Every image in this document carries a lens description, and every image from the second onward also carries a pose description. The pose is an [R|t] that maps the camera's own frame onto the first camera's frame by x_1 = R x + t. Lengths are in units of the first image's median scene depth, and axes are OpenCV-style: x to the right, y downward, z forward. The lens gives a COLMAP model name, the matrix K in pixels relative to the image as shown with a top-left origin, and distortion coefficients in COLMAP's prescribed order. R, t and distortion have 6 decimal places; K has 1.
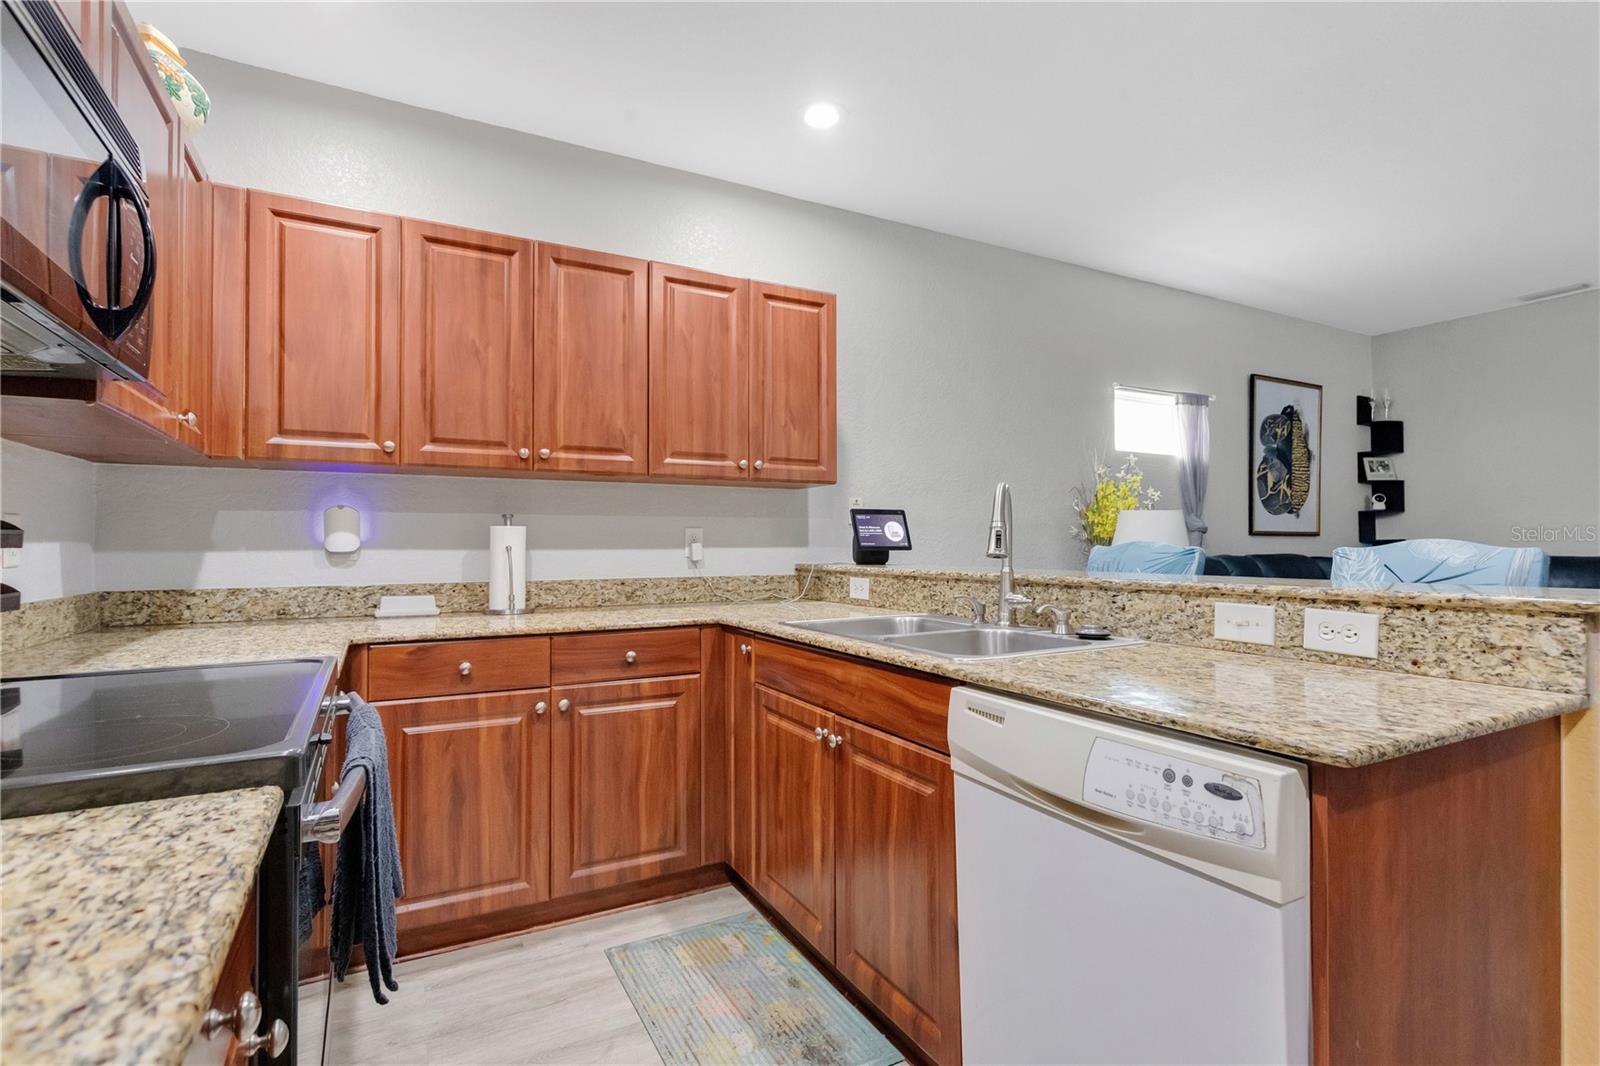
lens RADIAL K [[775.2, 0, 818.5], [0, 775.2, 539.3], [0, 0, 1]] dist [0.005436, 0.001761]
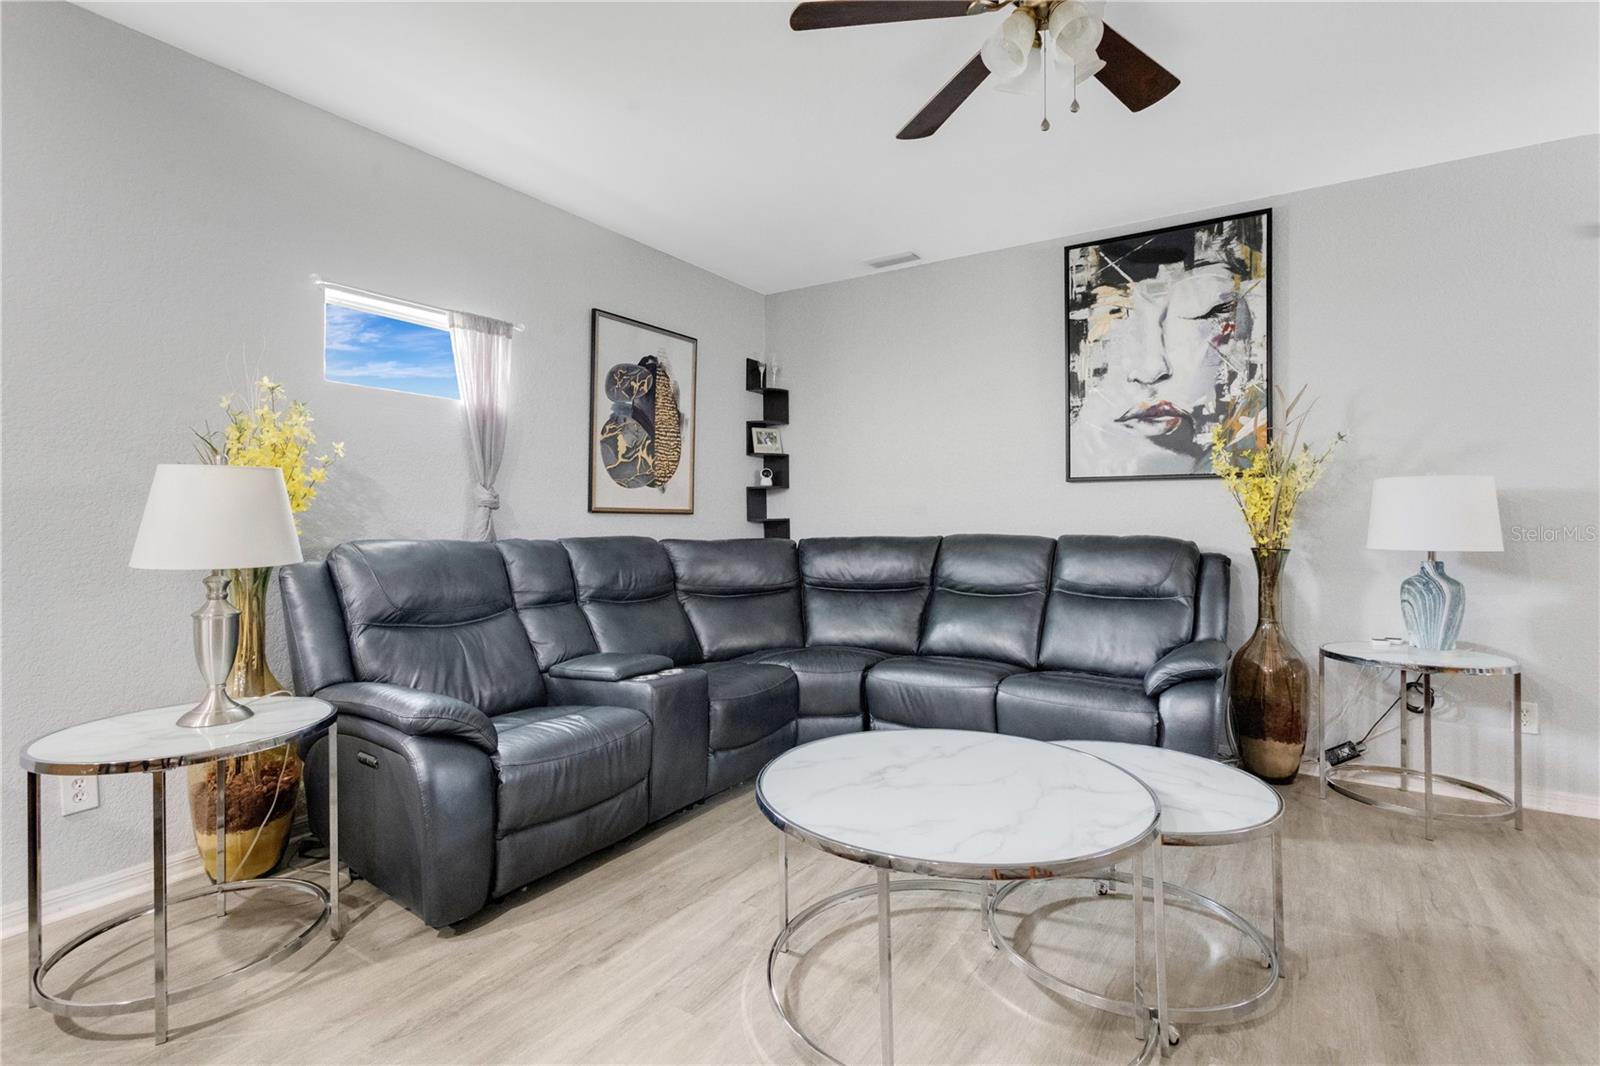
lens RADIAL K [[775.2, 0, 827.7], [0, 775.2, 501.5], [0, 0, 1]] dist [0.005436, 0.001761]
pose [[0.872997, 0.013570, 0.487537, 0.364873], [-0.002917, 0.999740, -0.022604, 0.000357], [-0.487718, 0.018311, 0.872809, 0.189848]]
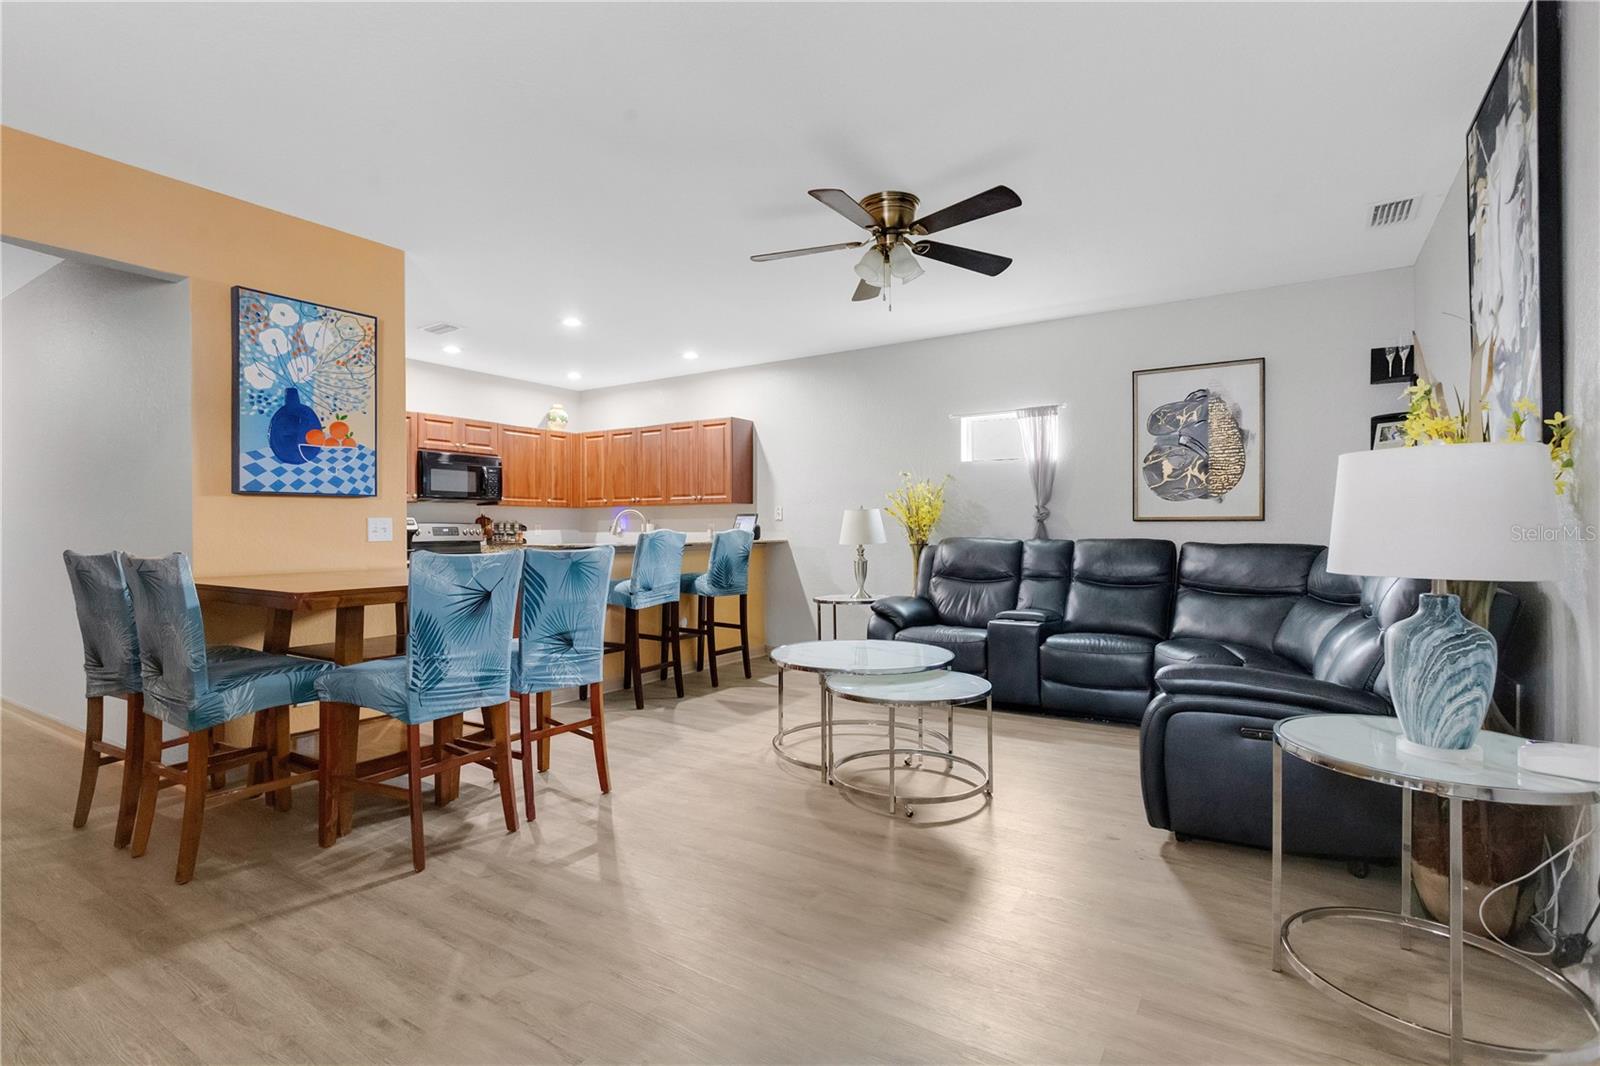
lens RADIAL K [[775.2, 0, 761.9], [0, 775.2, 529.7], [0, 0, 1]] dist [0.005436, 0.001761]
pose [[0.443526, 0.000399, -0.896262, 1.223308], [0.007005, 0.999968, 0.003912, -0.001708], [0.896234, -0.008013, 0.443508, 0.062224]]
